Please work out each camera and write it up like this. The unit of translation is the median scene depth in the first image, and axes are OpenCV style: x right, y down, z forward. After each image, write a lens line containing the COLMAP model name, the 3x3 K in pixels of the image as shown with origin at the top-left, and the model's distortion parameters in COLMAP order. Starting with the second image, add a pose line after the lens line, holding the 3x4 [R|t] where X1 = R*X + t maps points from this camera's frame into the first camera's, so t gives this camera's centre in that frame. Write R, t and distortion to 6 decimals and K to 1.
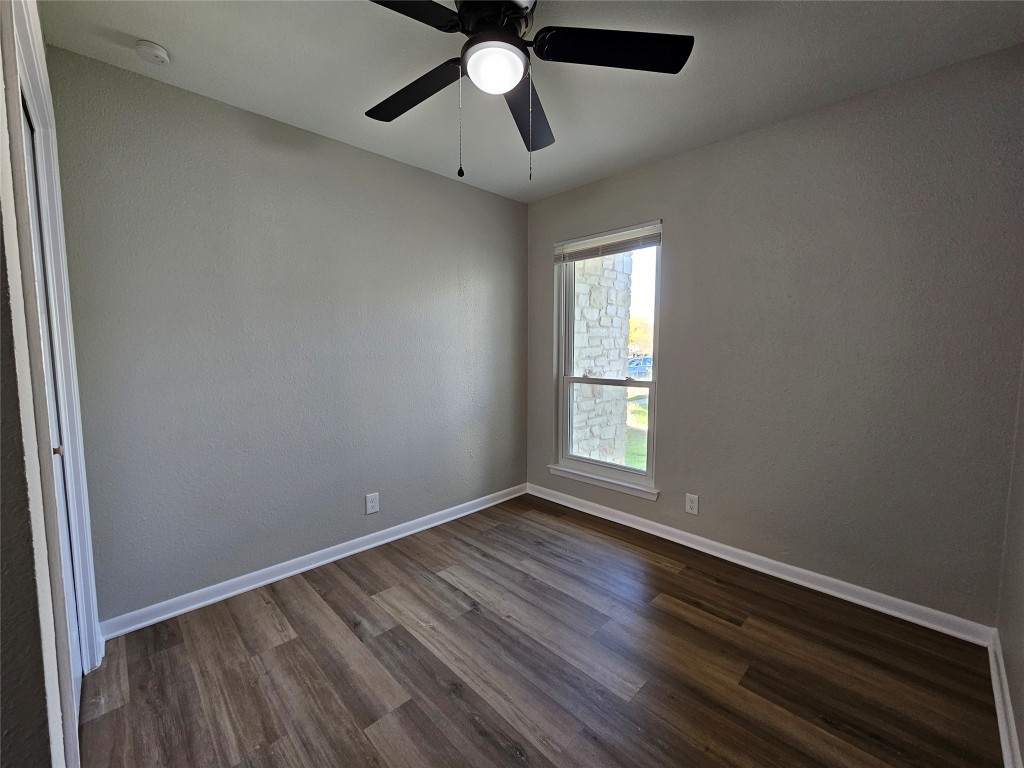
lens RADIAL K [[419.9, 0, 512.0], [0, 419.9, 384.0], [0, 0, 1]] dist [0.000183, -0.000140]
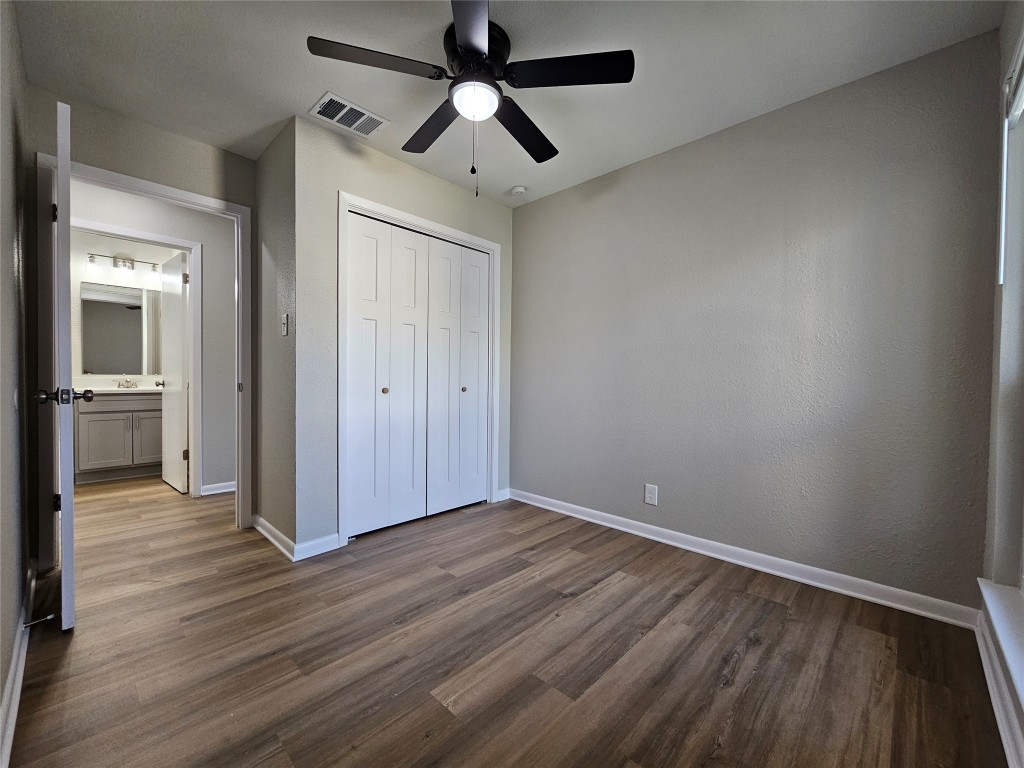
lens RADIAL K [[419.9, 0, 512.0], [0, 419.9, 384.0], [0, 0, 1]] dist [0.000183, -0.000140]
pose [[0.036929, 0.019958, -0.999119, 0.783636], [-0.093996, 0.995437, 0.016411, 0.041366], [0.994887, 0.093307, 0.038636, 0.718942]]
